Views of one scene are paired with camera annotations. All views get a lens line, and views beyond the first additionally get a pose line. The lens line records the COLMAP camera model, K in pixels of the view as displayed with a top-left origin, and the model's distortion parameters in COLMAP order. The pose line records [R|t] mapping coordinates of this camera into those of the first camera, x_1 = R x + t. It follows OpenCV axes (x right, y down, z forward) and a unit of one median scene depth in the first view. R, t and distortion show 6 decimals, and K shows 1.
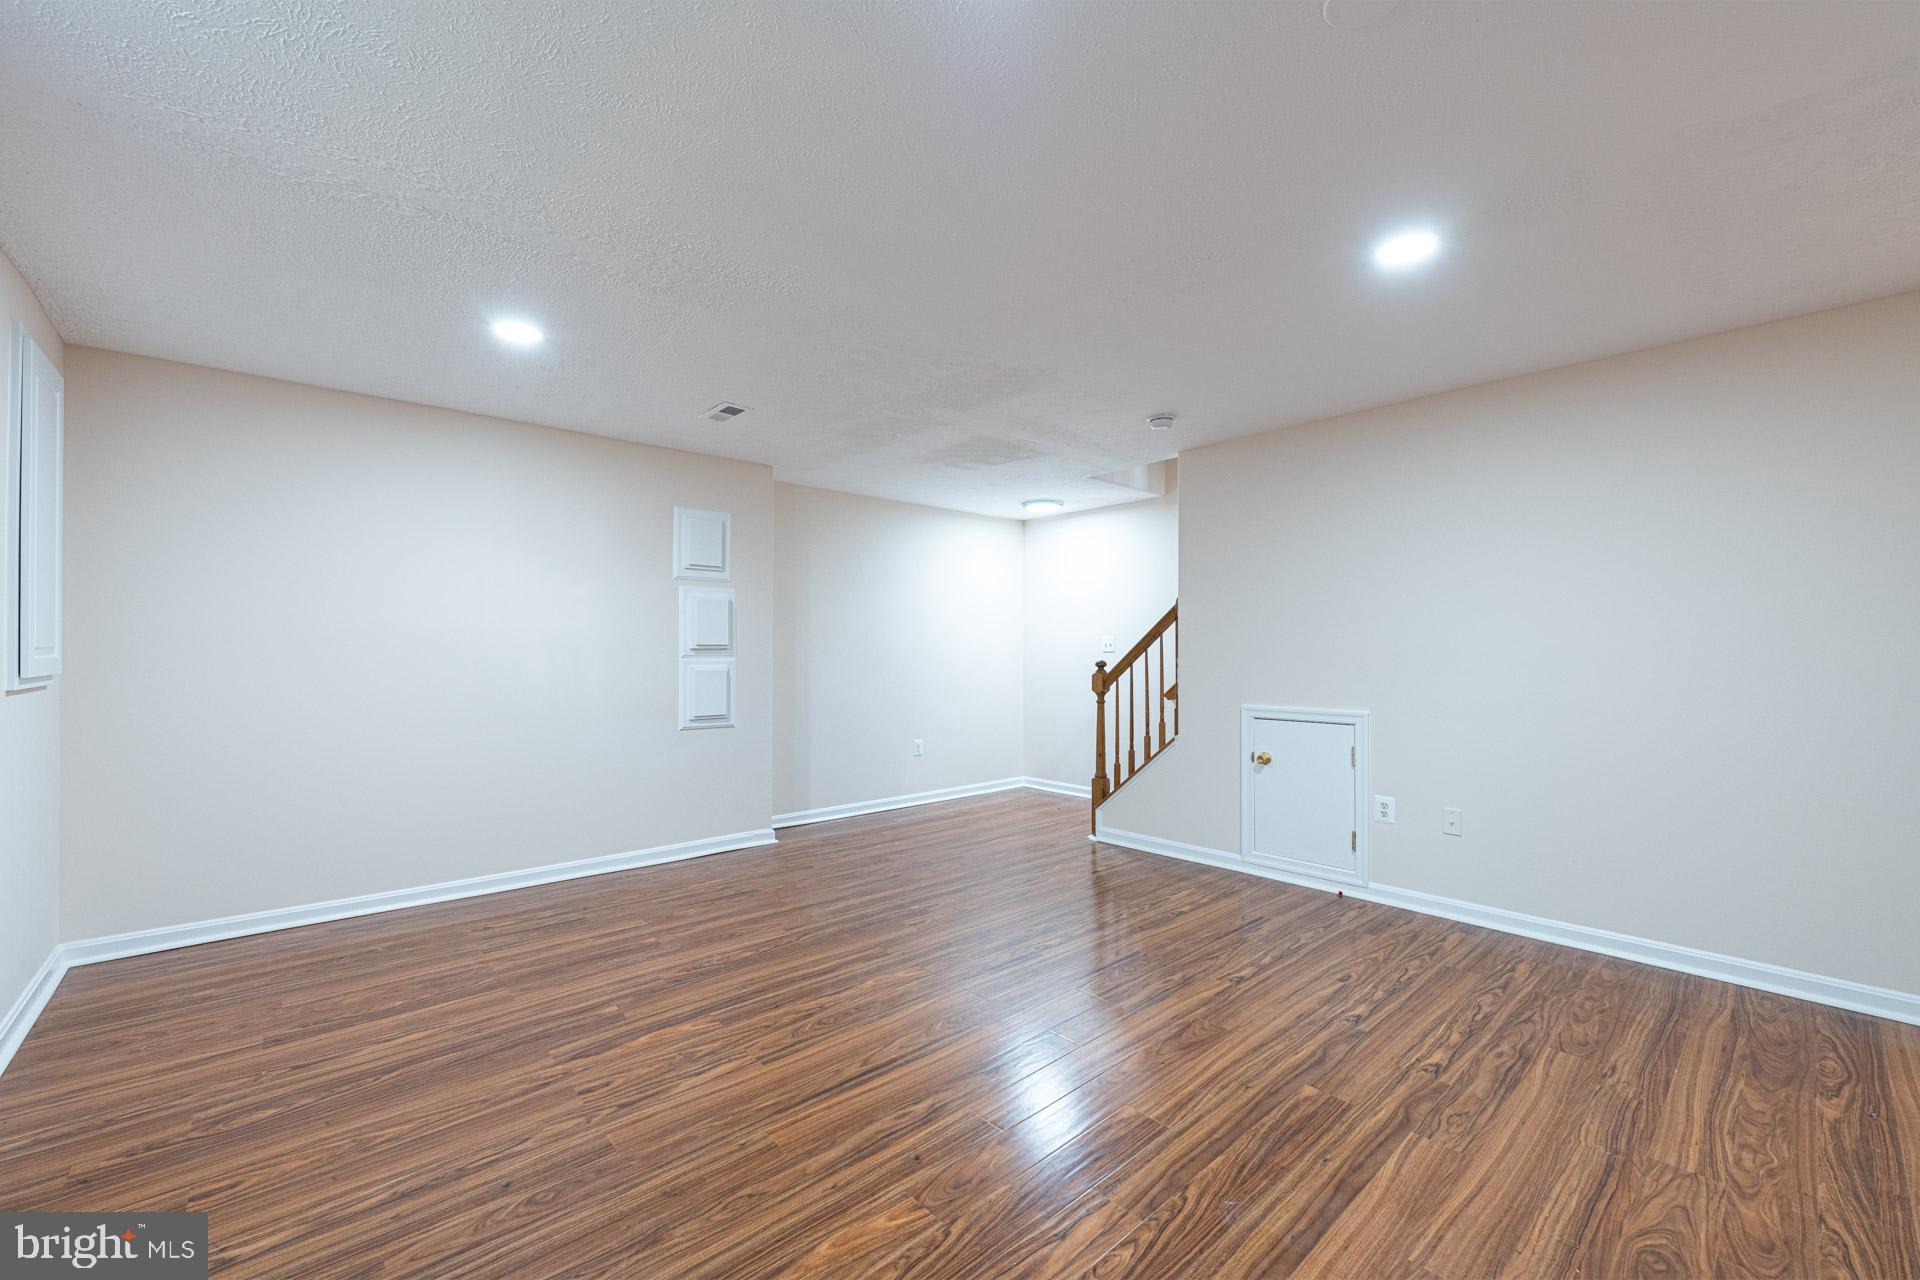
lens RADIAL K [[767.6, 0, 952.5], [0, 767.6, 645.0], [0, 0, 1]] dist [-0.002222, 0.000388]
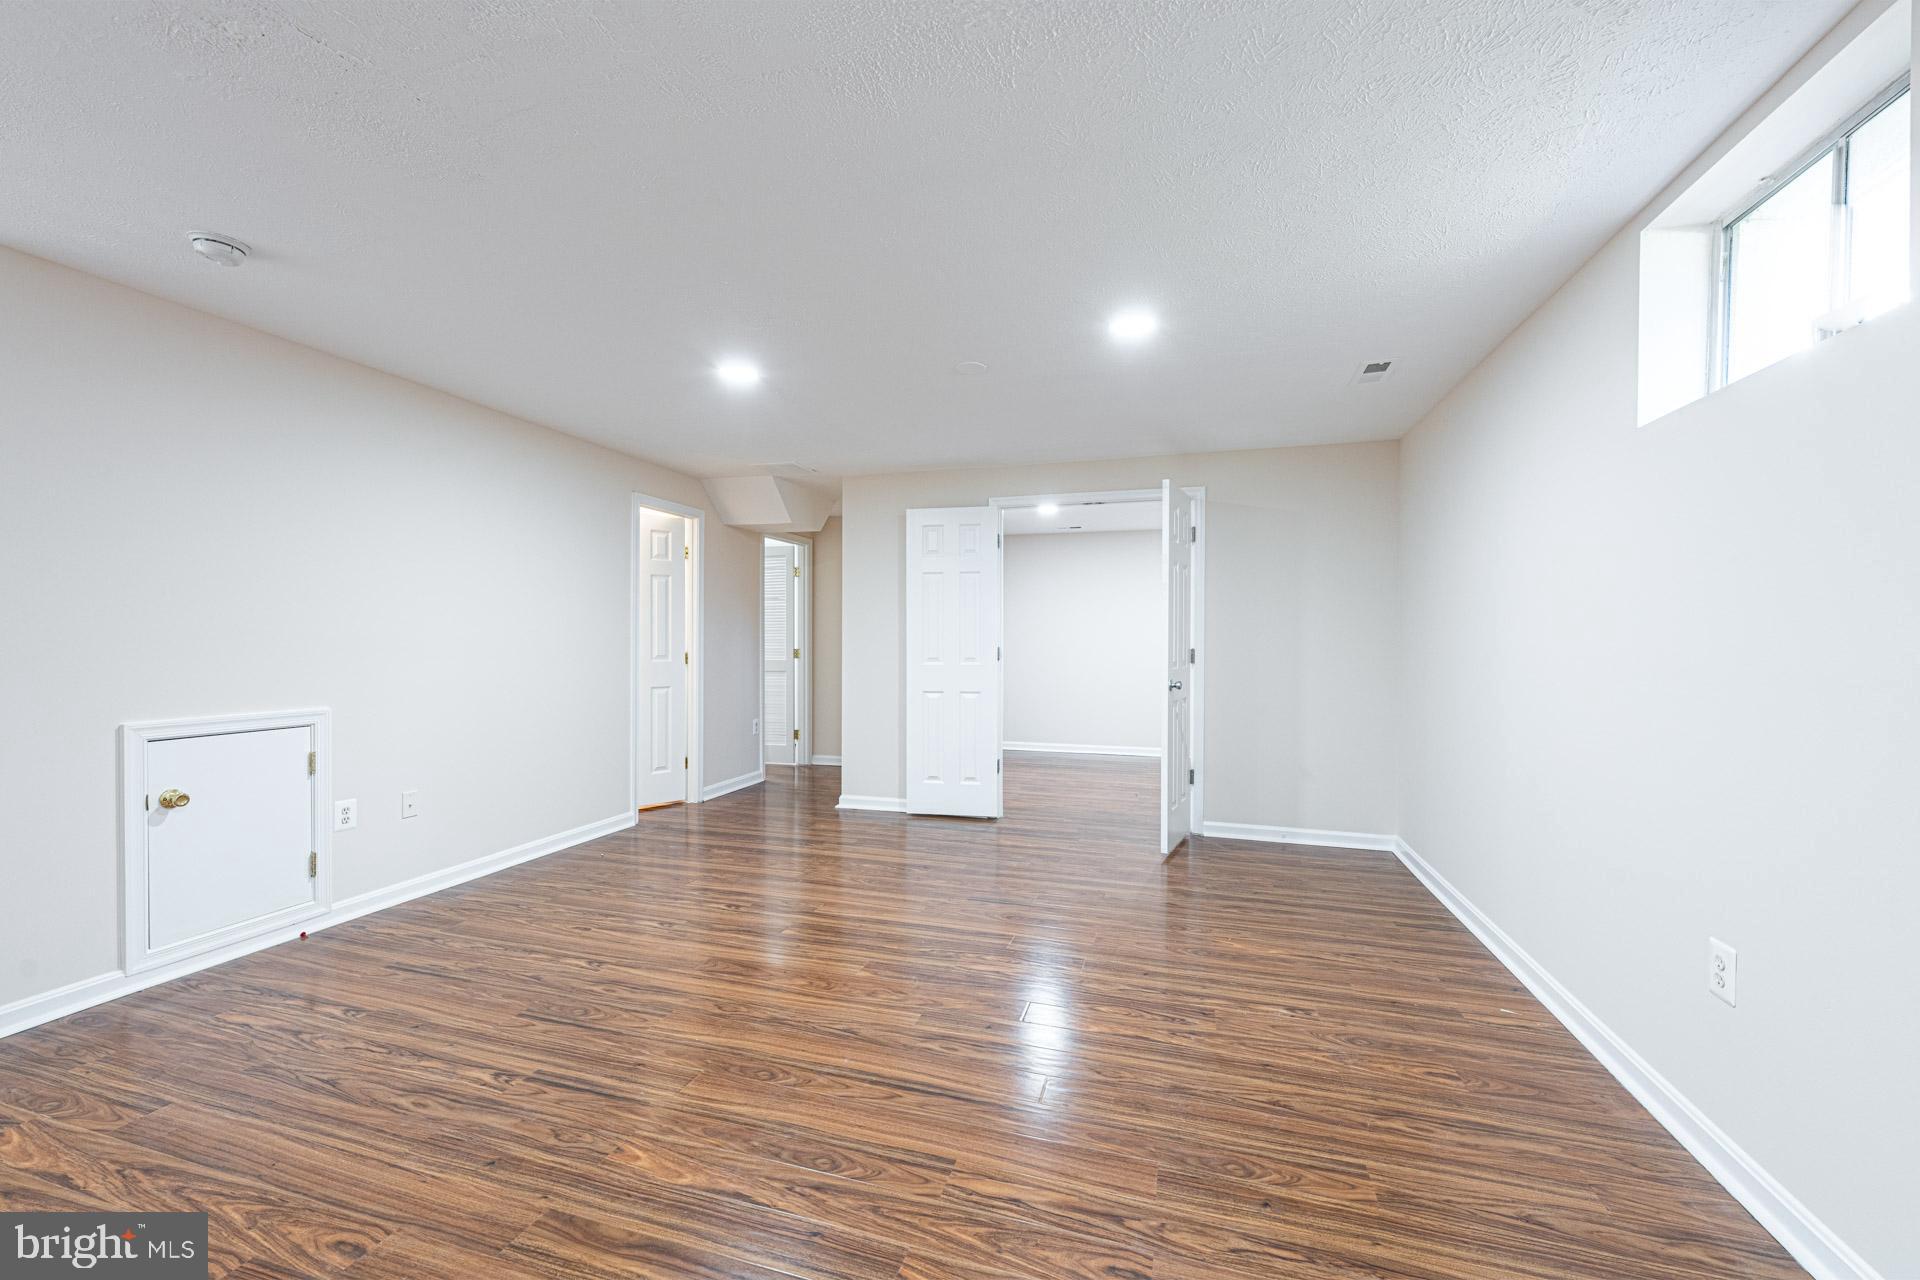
lens RADIAL K [[767.6, 0, 945.1], [0, 767.6, 646.1], [0, 0, 1]] dist [-0.002222, 0.000388]
pose [[-0.519000, -0.008290, 0.854734, -0.822161], [-0.013144, 0.999912, 0.001716, 0.011015], [-0.854673, -0.010344, -0.519064, 1.280725]]
